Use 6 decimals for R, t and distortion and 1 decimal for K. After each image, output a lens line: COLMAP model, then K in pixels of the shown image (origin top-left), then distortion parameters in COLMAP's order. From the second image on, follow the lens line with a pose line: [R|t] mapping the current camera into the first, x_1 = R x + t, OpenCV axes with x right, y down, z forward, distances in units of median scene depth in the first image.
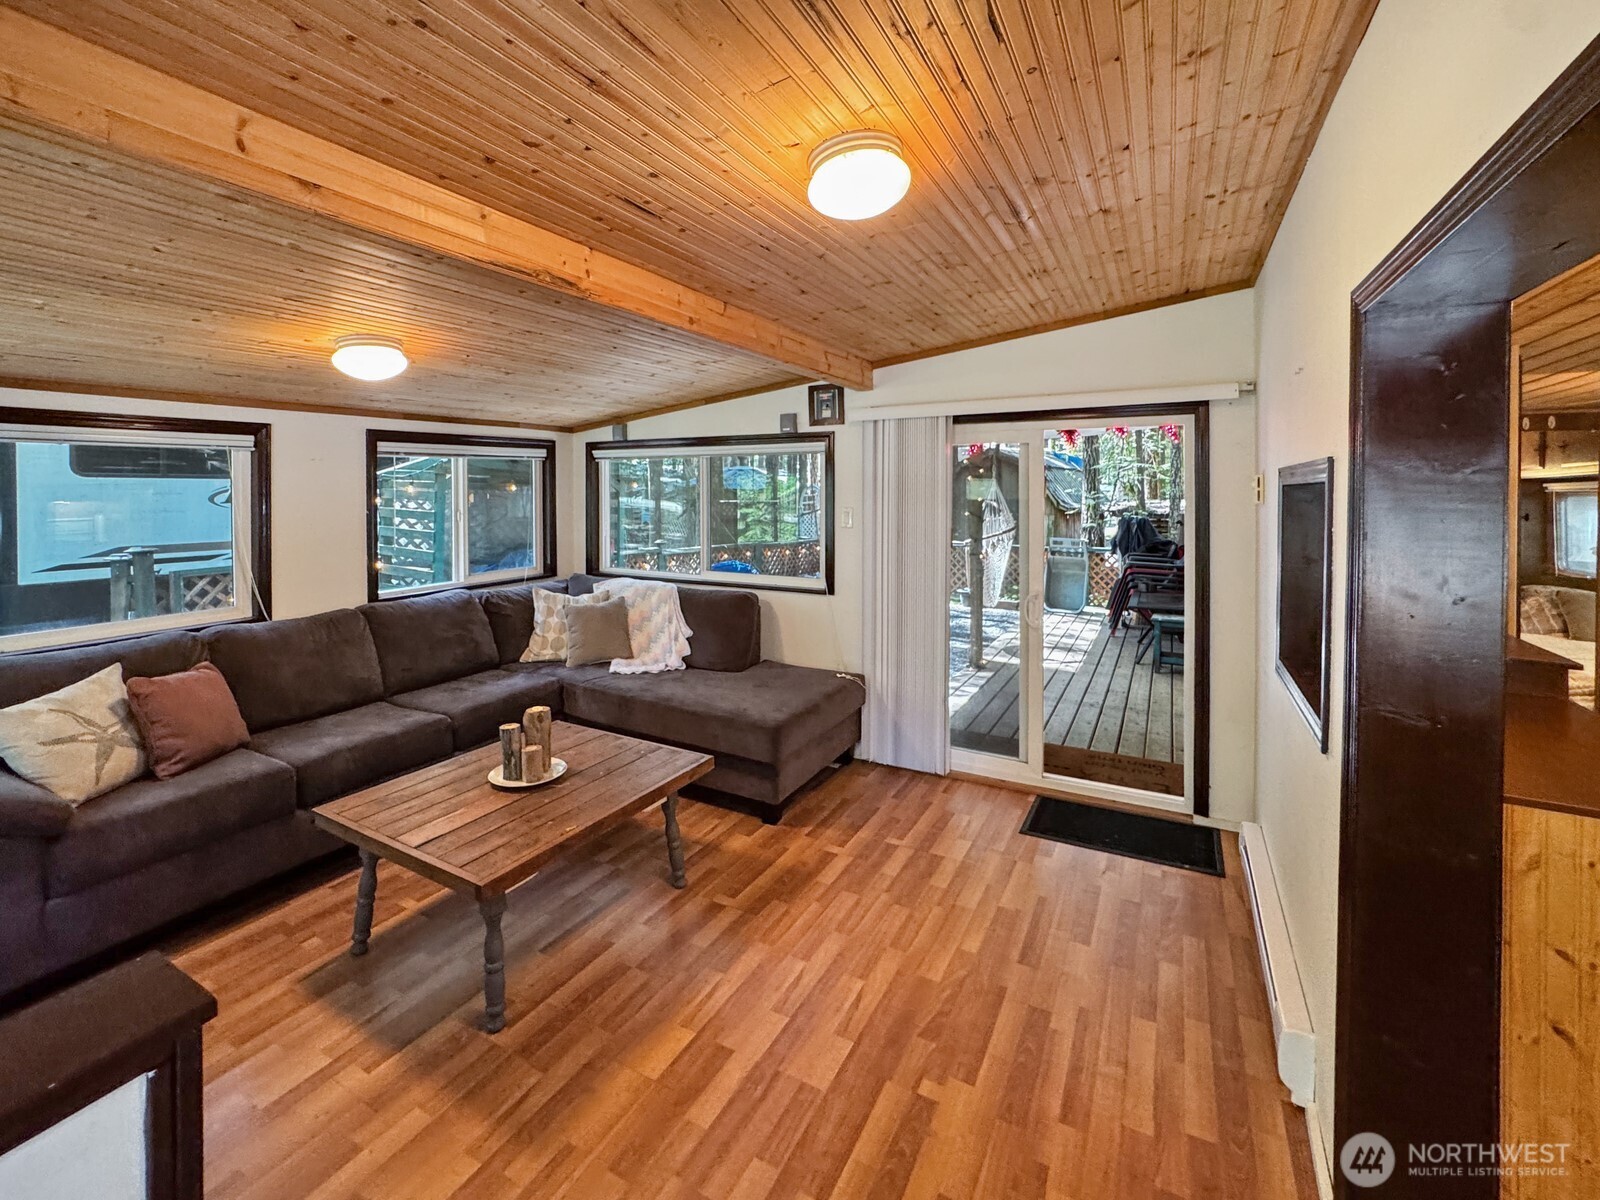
lens RADIAL K [[699.1, 0, 784.4], [0, 699.1, 499.8], [0, 0, 1]] dist [-0.027529, 0.007750]
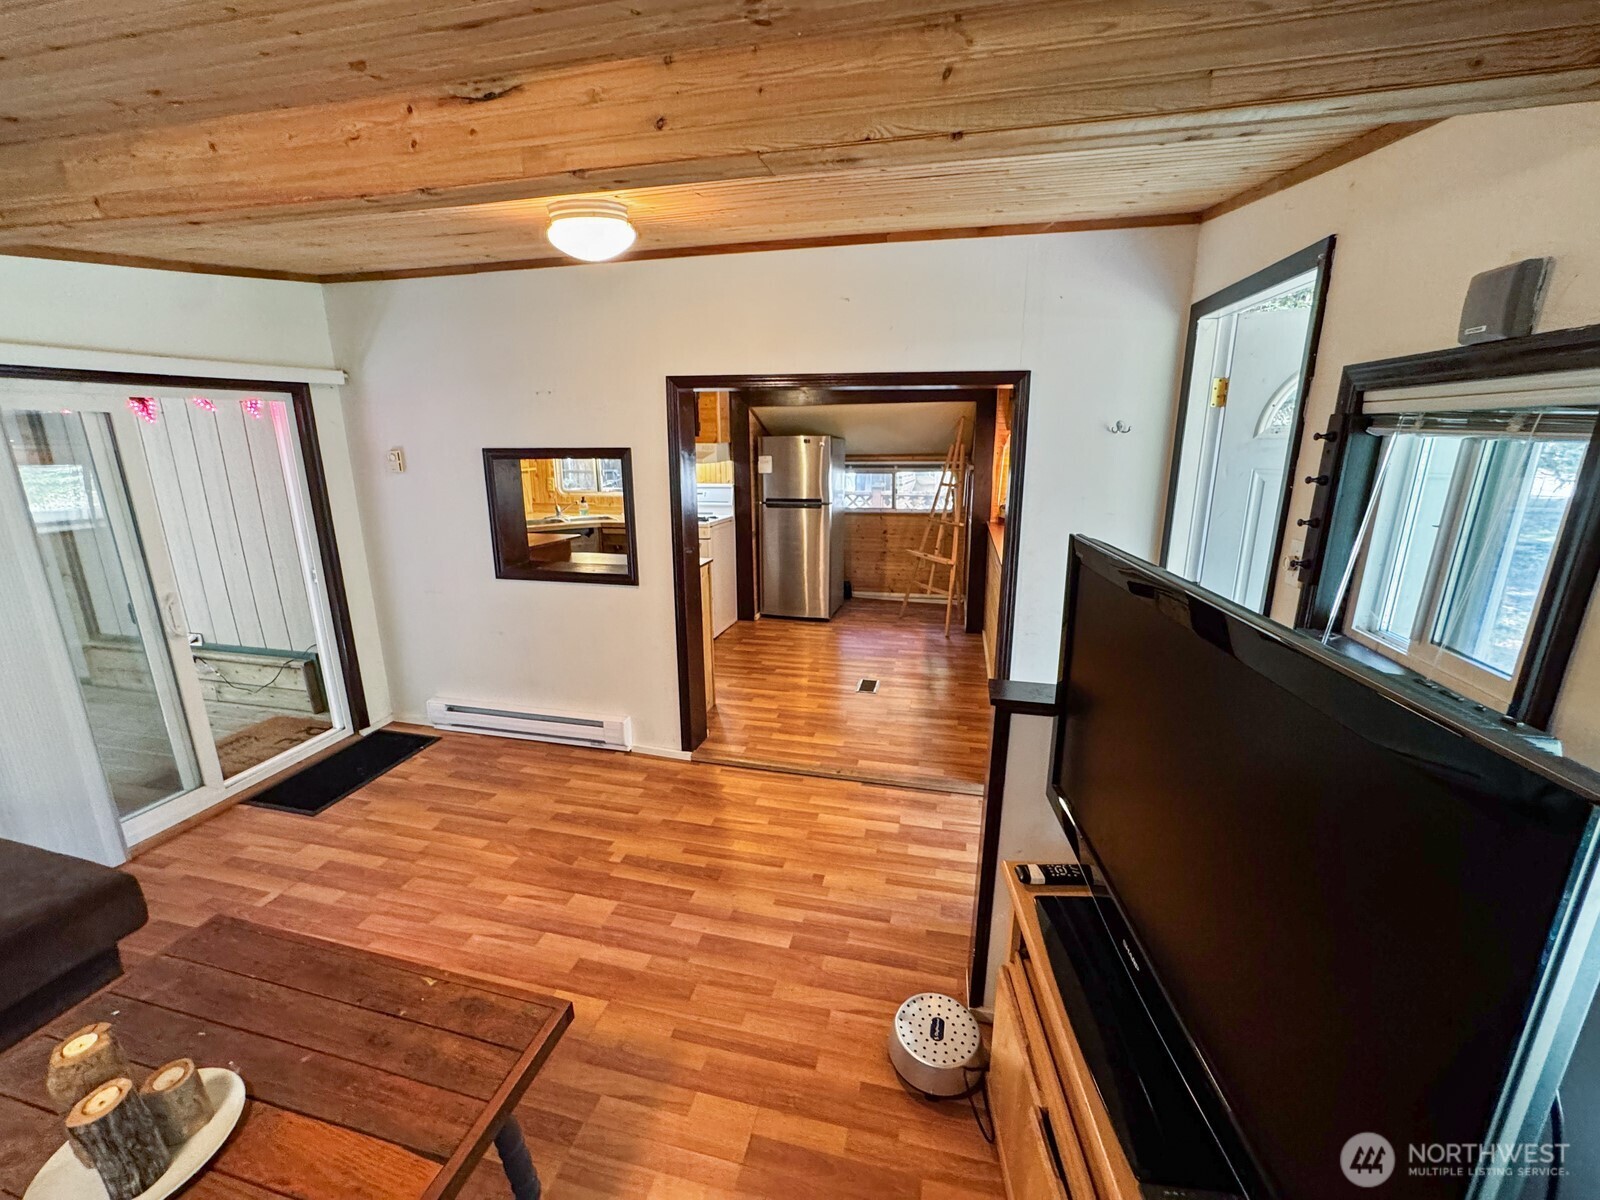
lens RADIAL K [[652.3, 0, 802.5], [0, 652.3, 605.1], [0, 0, 1]] dist [-0.034790, 0.014139]
pose [[-0.282988, -0.250346, 0.925875, -0.637787], [0.011266, 0.964400, 0.264207, -0.058726], [-0.959057, 0.085198, -0.270094, 0.515613]]
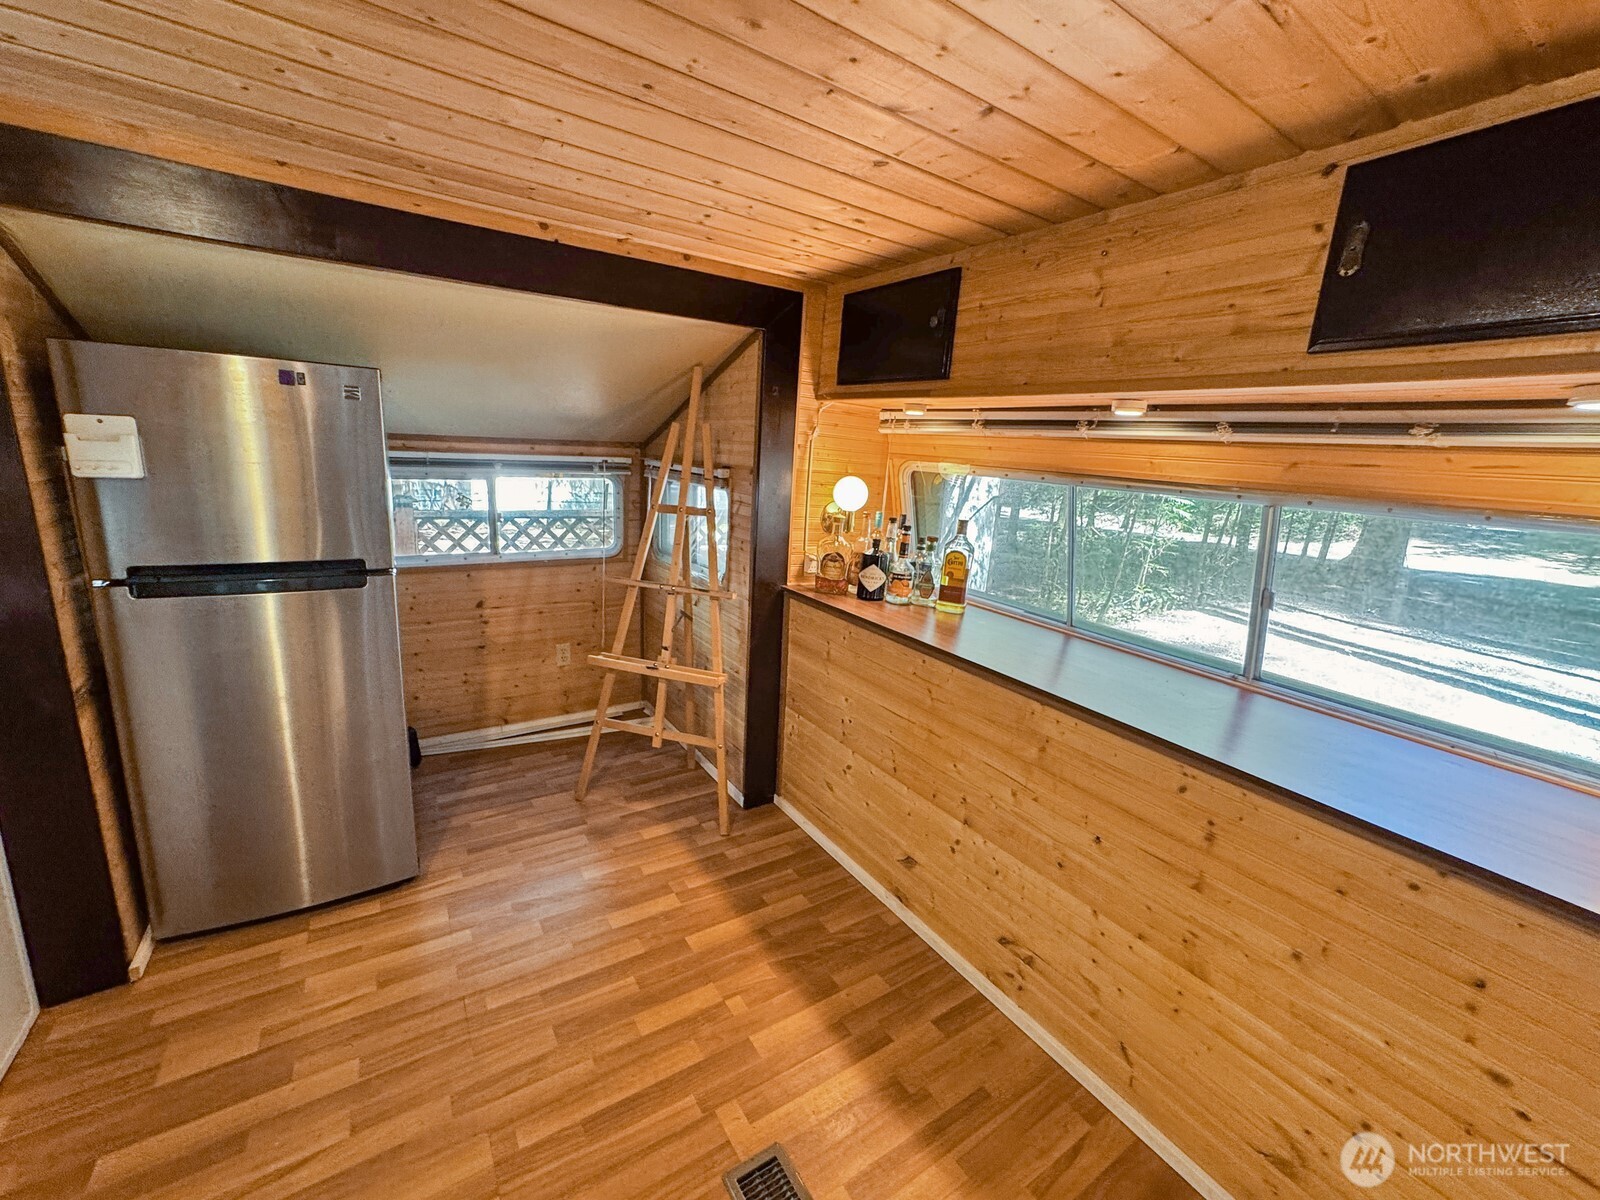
lens RADIAL K [[652.3, 0, 798.3], [0, 652.3, 596.8], [0, 0, 1]] dist [-0.034790, 0.014139]
pose [[-0.886091, -0.164250, 0.433433, 0.414444], [-0.066845, 0.970616, 0.231161, 0.001548], [-0.458666, 0.175857, -0.871034, 0.305166]]
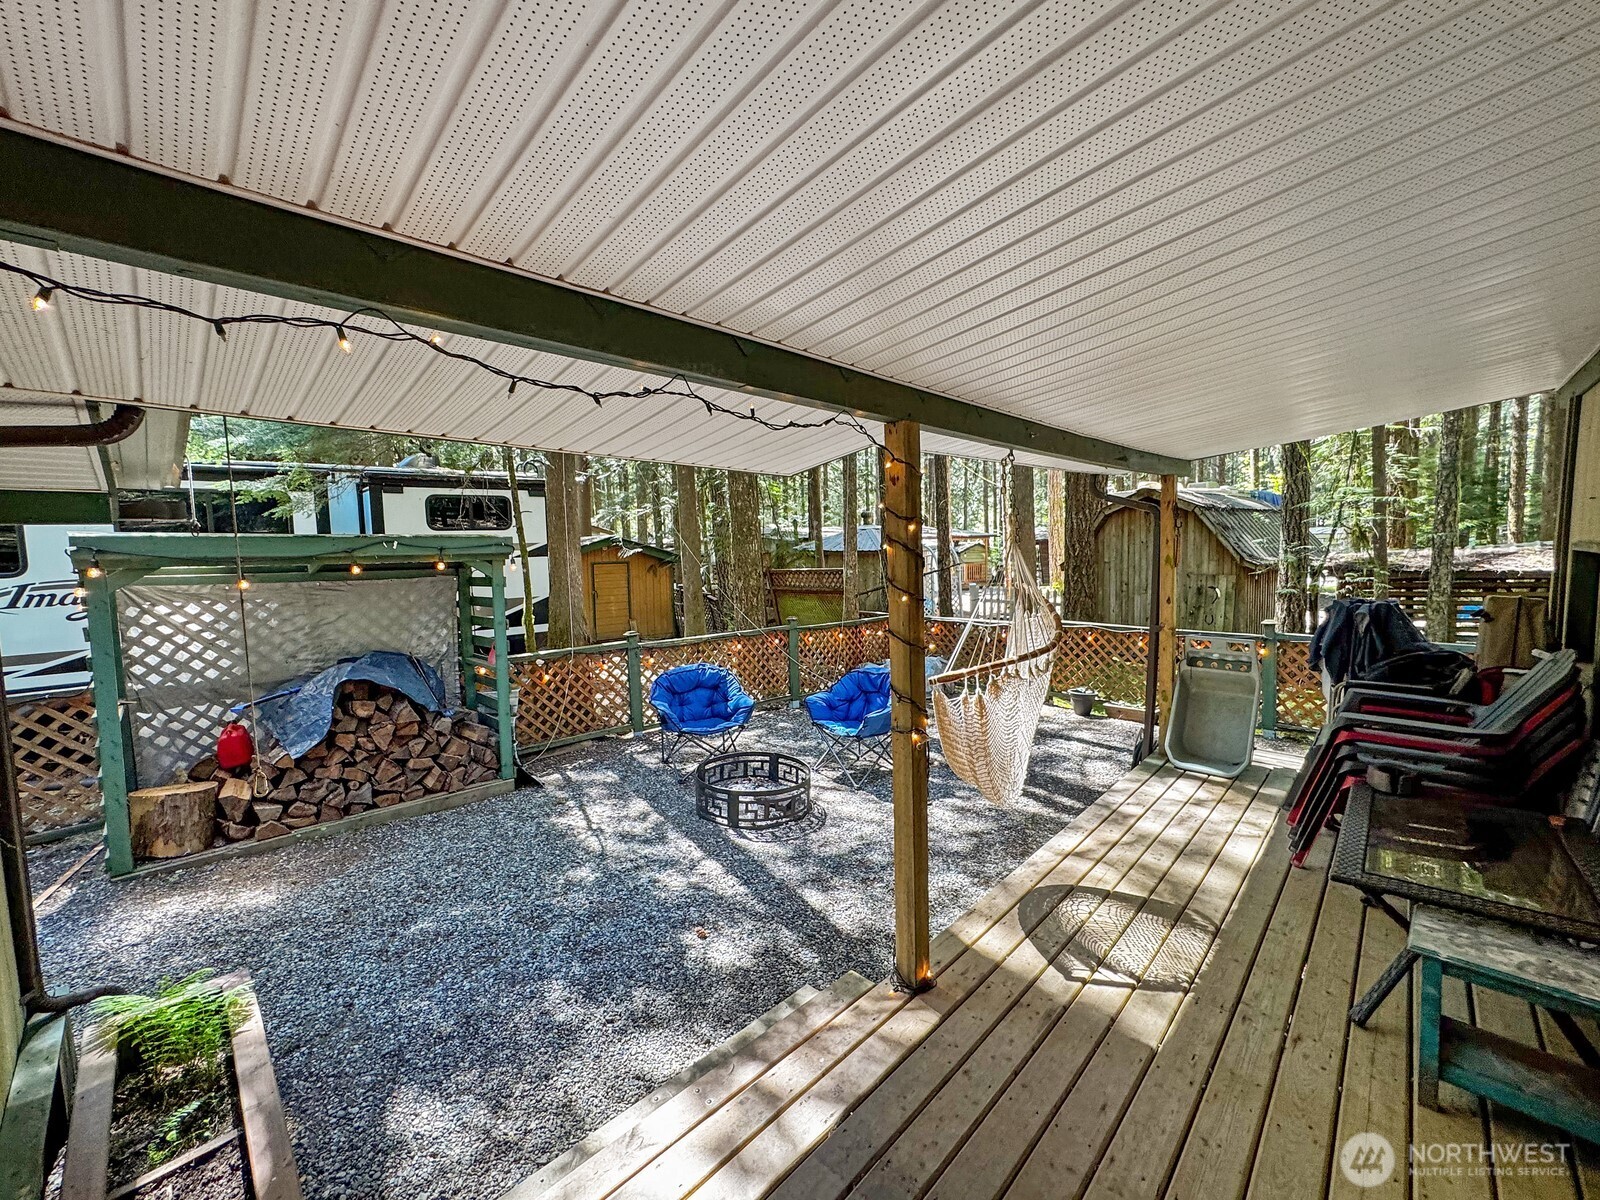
lens RADIAL K [[652.3, 0, 799.2], [0, 652.3, 611.9], [0, 0, 1]] dist [-0.034790, 0.014139]
pose [[0.966473, -0.012827, -0.256449, 0.596192], [0.034354, 0.996232, 0.079640, -0.044344], [0.254461, -0.085780, 0.963271, 1.176394]]
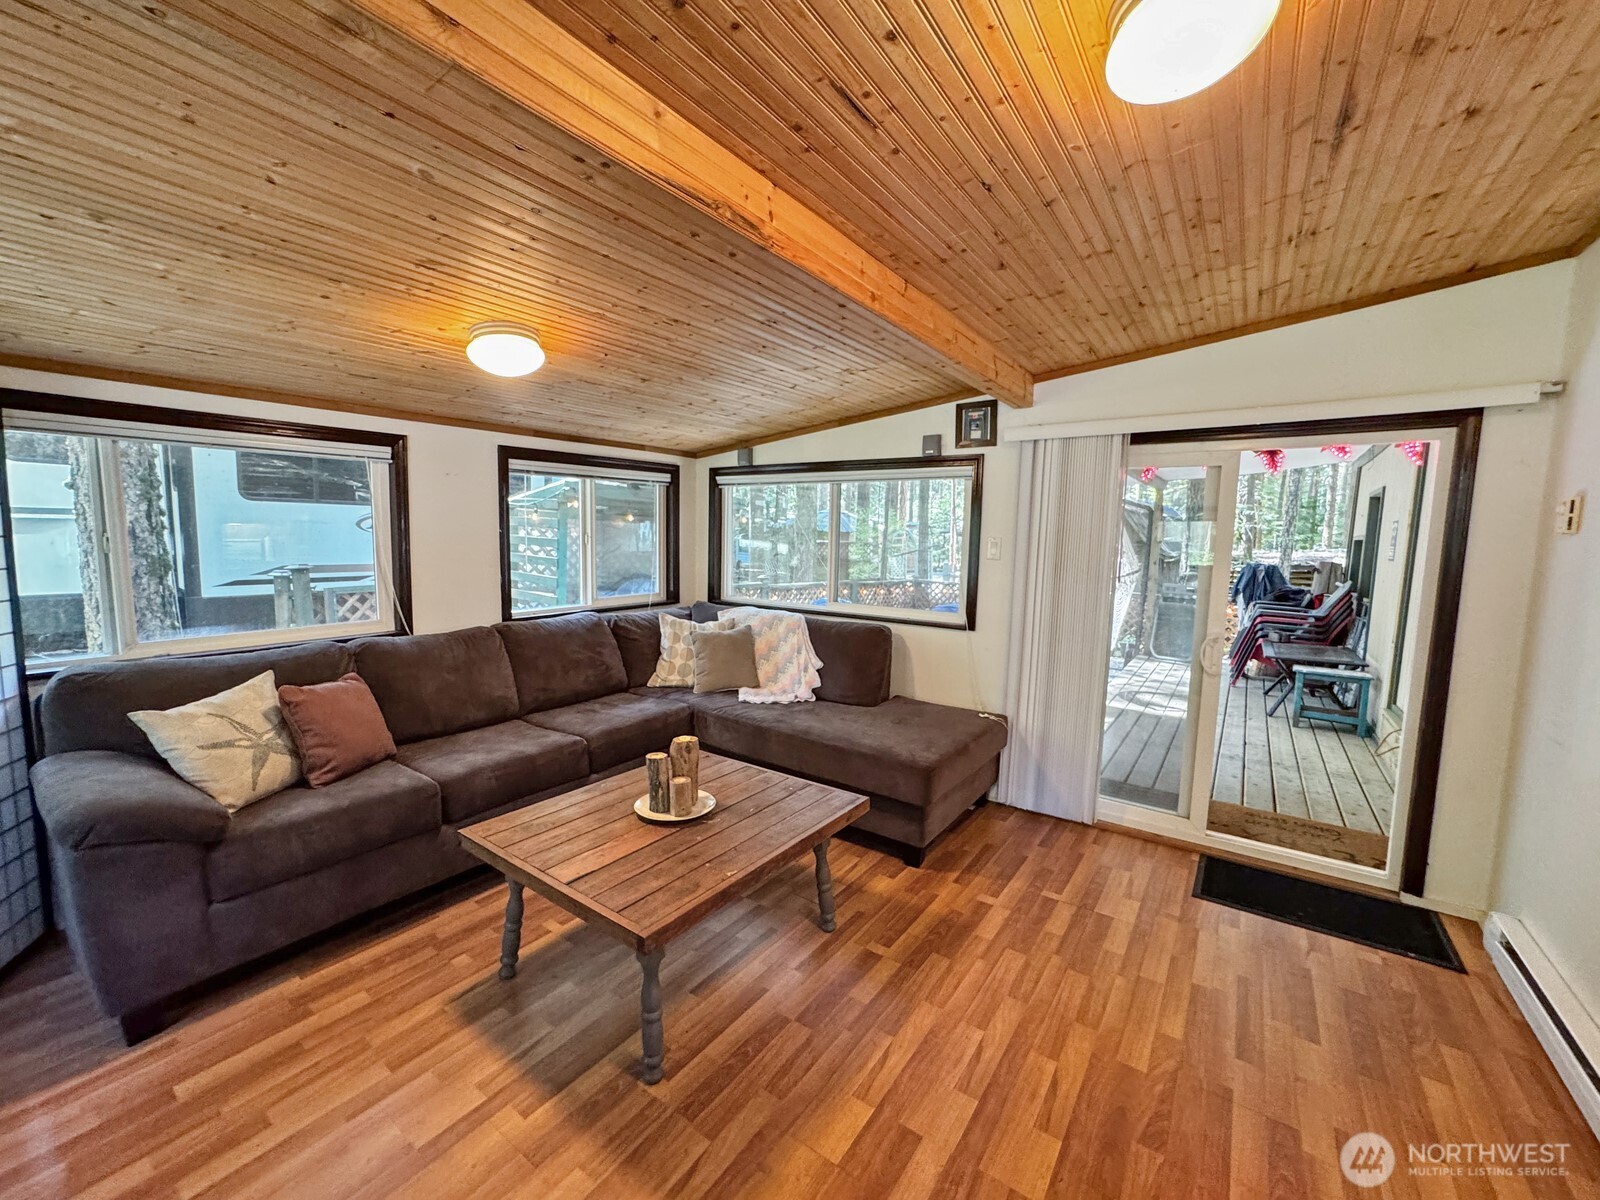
lens RADIAL K [[652.3, 0, 792.2], [0, 652.3, 605.7], [0, 0, 1]] dist [-0.034790, 0.014139]
pose [[0.993811, 0.032628, -0.106188, -0.101743], [-0.022485, 0.995190, 0.095350, 0.031985], [0.108788, -0.092372, 0.989764, 0.139974]]
